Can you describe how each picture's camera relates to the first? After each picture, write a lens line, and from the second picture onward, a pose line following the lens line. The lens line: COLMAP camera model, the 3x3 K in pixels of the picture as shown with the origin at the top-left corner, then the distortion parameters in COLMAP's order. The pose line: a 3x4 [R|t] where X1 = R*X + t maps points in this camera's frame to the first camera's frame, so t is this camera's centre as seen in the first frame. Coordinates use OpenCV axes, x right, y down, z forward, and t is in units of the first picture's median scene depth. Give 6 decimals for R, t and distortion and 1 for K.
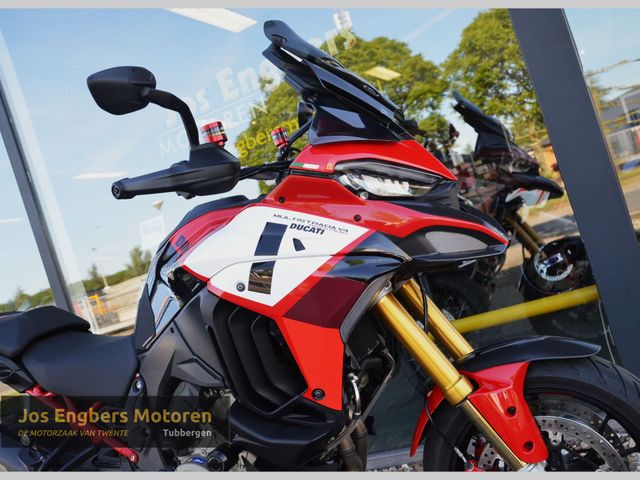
lens RADIAL K [[640.9, 0, 333.9], [0, 640.9, 242.0], [0, 0, 1]] dist [-0.024786, -0.000875]
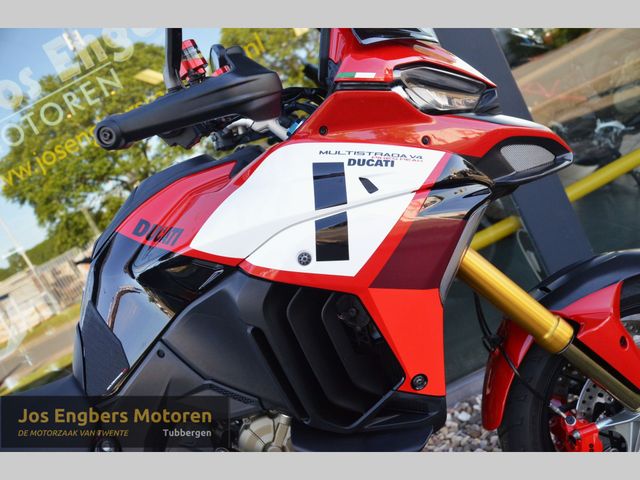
lens RADIAL K [[599.5, 0, 320.0], [0, 599.5, 240.0], [0, 0, 1]] dist [0.000659, 0.013658]
pose [[0.923501, -0.184155, 0.336500, -0.335259], [0.184485, 0.982337, 0.031293, 0.032885], [-0.336319, 0.033180, 0.941163, 0.377427]]
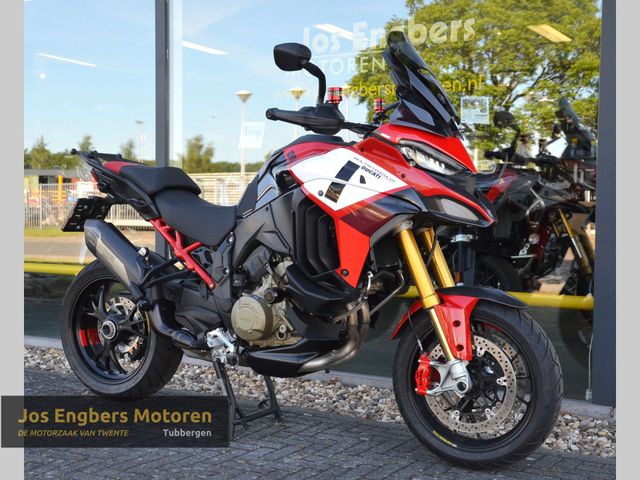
lens RADIAL K [[847.9, 0, 340.8], [0, 847.9, 239.9], [0, 0, 1]] dist [0.008529, 0.024343]
pose [[0.940997, 0.323297, -0.100017, 0.151267], [-0.317412, 0.945666, 0.070468, 0.013821], [0.117365, -0.034564, 0.992487, -1.097532]]
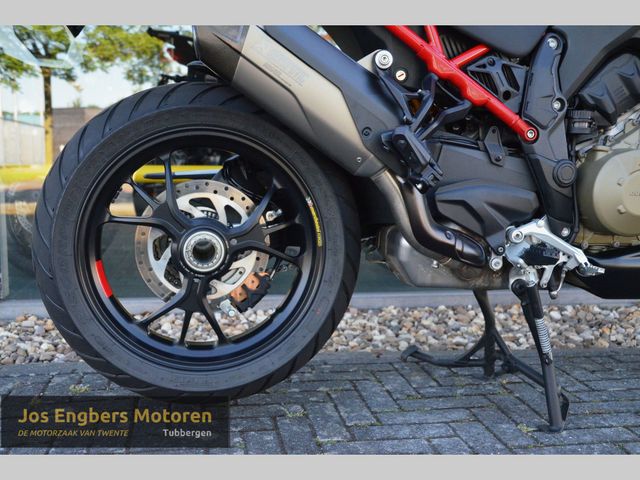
lens RADIAL K [[666.7, 0, 328.4], [0, 666.7, 243.0], [0, 0, 1]] dist [-0.026618, 0.175525]
pose [[0.803456, 0.253718, 0.538596, -1.085241], [-0.274403, 0.960644, -0.043191, 0.686942], [-0.528358, -0.113090, 0.841456, 0.593276]]
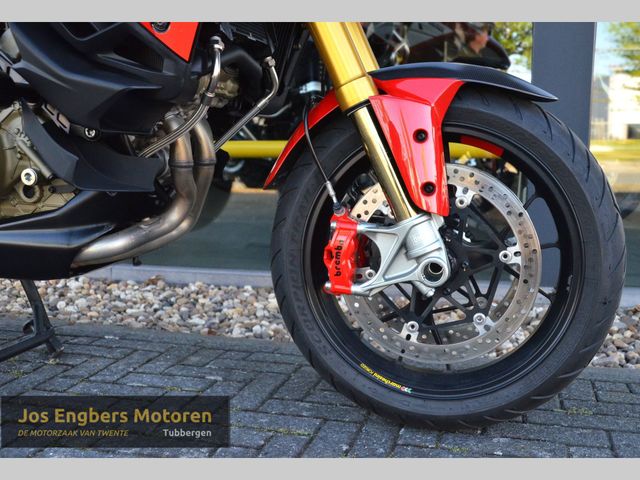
lens RADIAL K [[666.7, 0, 328.4], [0, 666.7, 243.0], [0, 0, 1]] dist [-0.026618, 0.175525]
pose [[0.944769, 0.279975, 0.170367, 0.087310], [-0.299896, 0.948193, 0.104843, 0.331285], [-0.132187, -0.150145, 0.979787, 0.268376]]
